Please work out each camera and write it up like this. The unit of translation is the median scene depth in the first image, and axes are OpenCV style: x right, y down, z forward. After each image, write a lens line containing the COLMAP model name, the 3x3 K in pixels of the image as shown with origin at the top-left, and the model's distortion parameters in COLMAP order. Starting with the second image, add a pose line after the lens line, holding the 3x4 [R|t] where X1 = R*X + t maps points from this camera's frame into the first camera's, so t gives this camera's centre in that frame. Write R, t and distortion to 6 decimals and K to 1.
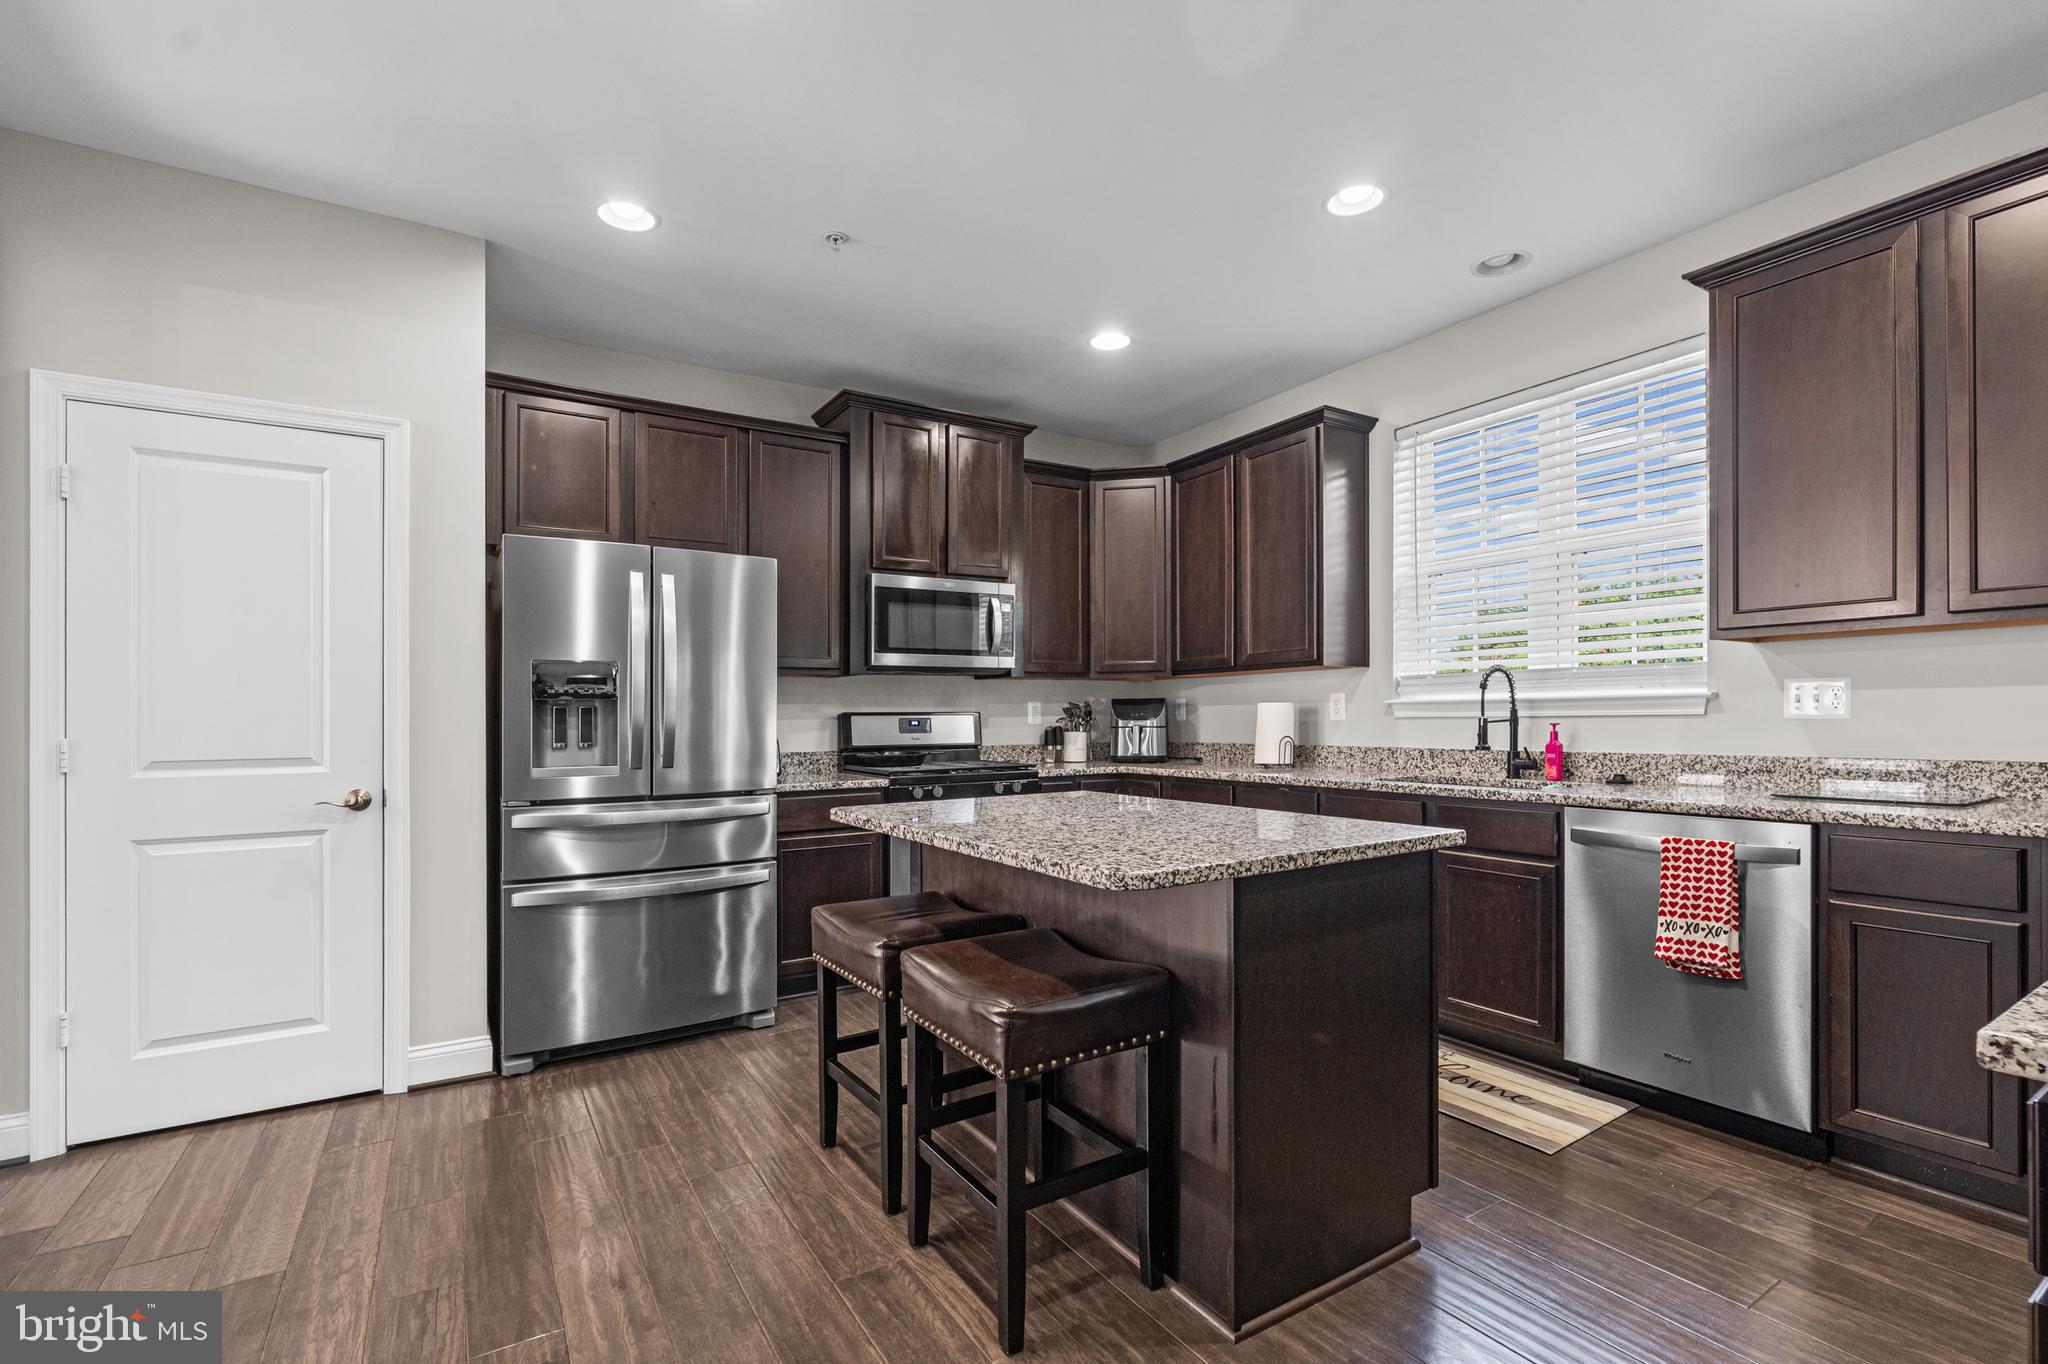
lens RADIAL K [[913.6, 0, 1024.0], [0, 913.6, 703.1], [0, 0, 1]] dist [-0.005174, -0.000867]
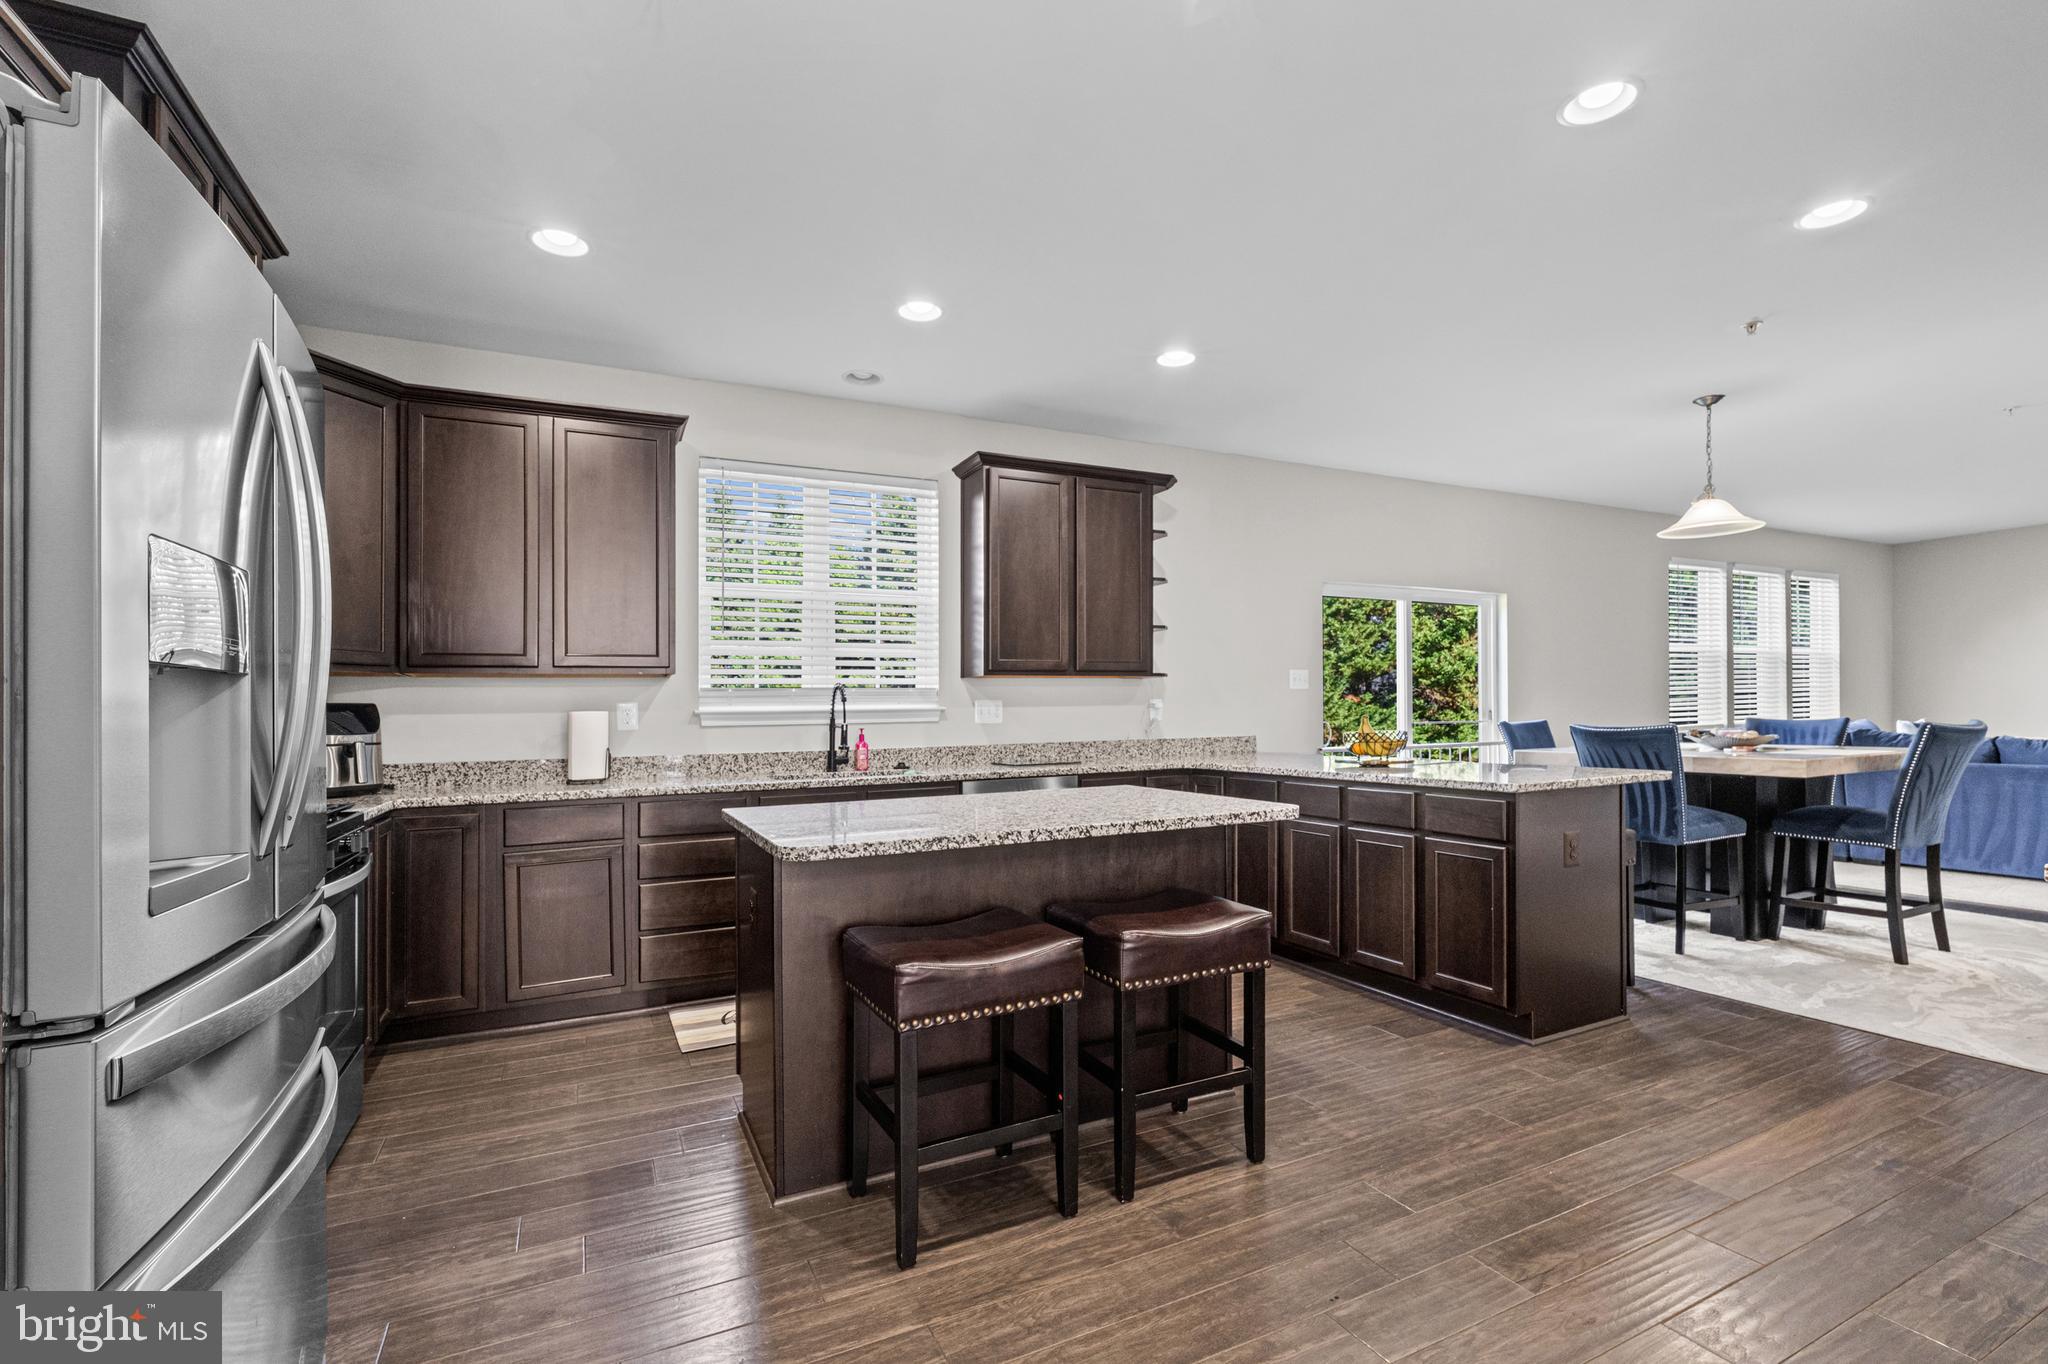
lens RADIAL K [[910.5, 0, 1026.0], [0, 910.5, 730.5], [0, 0, 1]] dist [0.002110, -0.011816]
pose [[0.102289, -0.006181, 0.994735, -0.629326], [0.000596, 0.999981, 0.006152, 0.014480], [-0.994755, -0.000036, 0.102291, 0.525676]]
